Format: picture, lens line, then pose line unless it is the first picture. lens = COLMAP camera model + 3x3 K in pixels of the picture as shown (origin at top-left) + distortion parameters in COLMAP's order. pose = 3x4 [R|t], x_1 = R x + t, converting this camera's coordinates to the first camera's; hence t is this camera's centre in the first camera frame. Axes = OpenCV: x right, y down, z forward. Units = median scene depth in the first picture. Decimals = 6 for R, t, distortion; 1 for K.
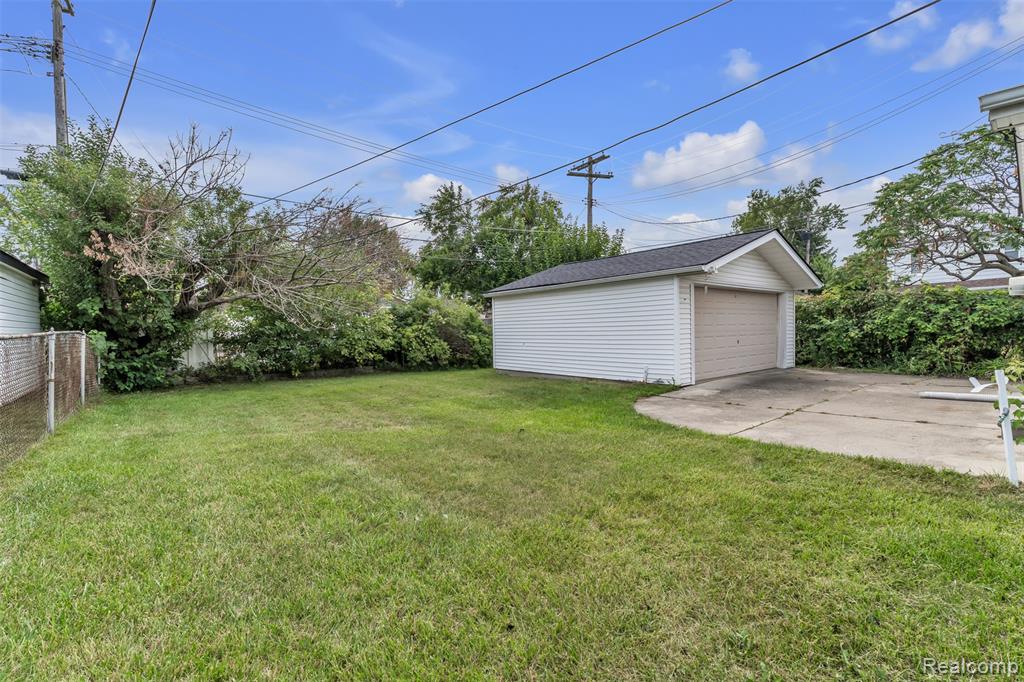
lens RADIAL K [[452.3, 0, 512.0], [0, 452.3, 341.0], [0, 0, 1]] dist [-0.001915, -0.000320]
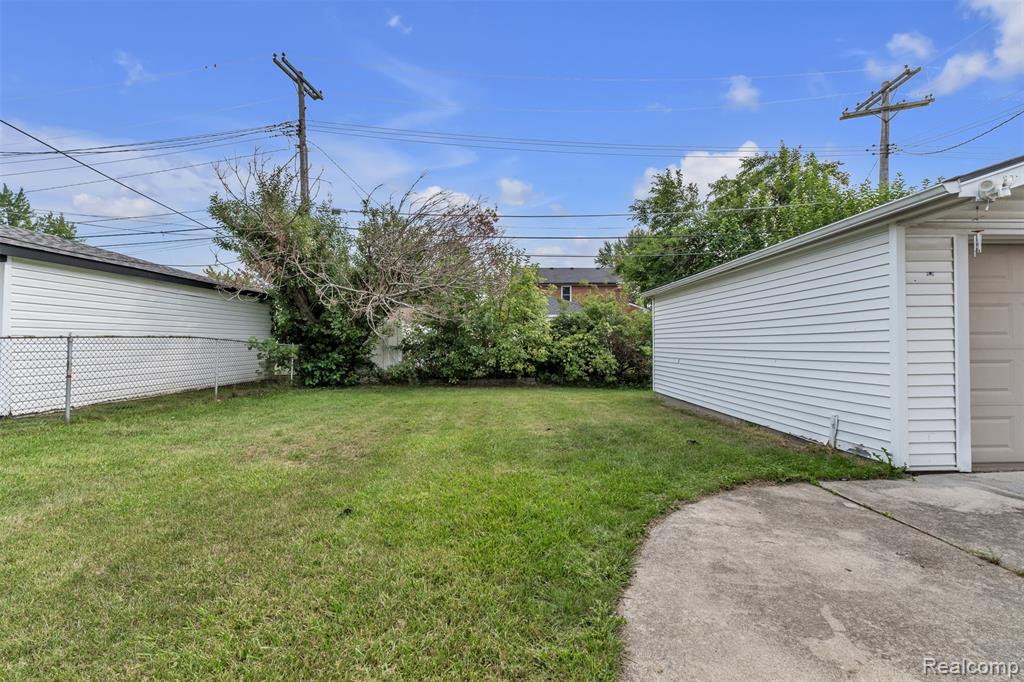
lens RADIAL K [[435.4, 0, 512.0], [0, 435.4, 341.0], [0, 0, 1]] dist [0.005130, 0.000355]
pose [[0.797350, 0.011996, -0.603398, 0.193400], [-0.026128, 0.999551, -0.014655, -0.006021], [0.602951, 0.027451, 0.797305, 0.254449]]
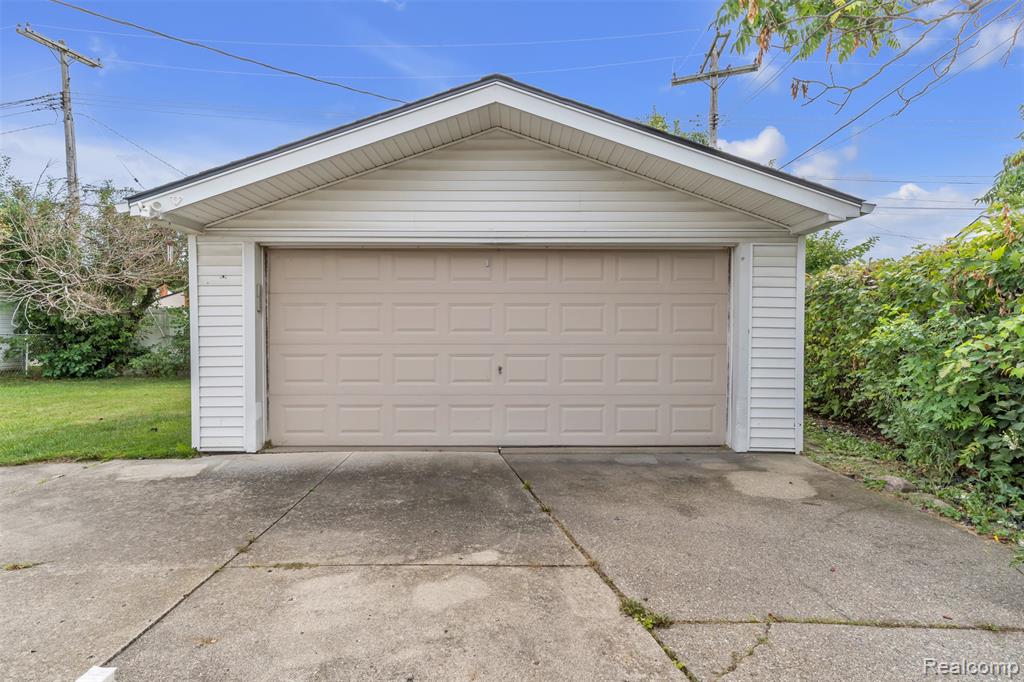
lens RADIAL K [[517.0, 0, 512.0], [0, 517.0, 341.0], [0, 0, 1]] dist [-0.002088, -0.000421]
pose [[0.783898, 0.030170, -0.620157, 0.599646], [-0.030418, 0.999485, 0.010174, -0.022902], [0.620144, 0.010888, 0.784412, 0.460014]]
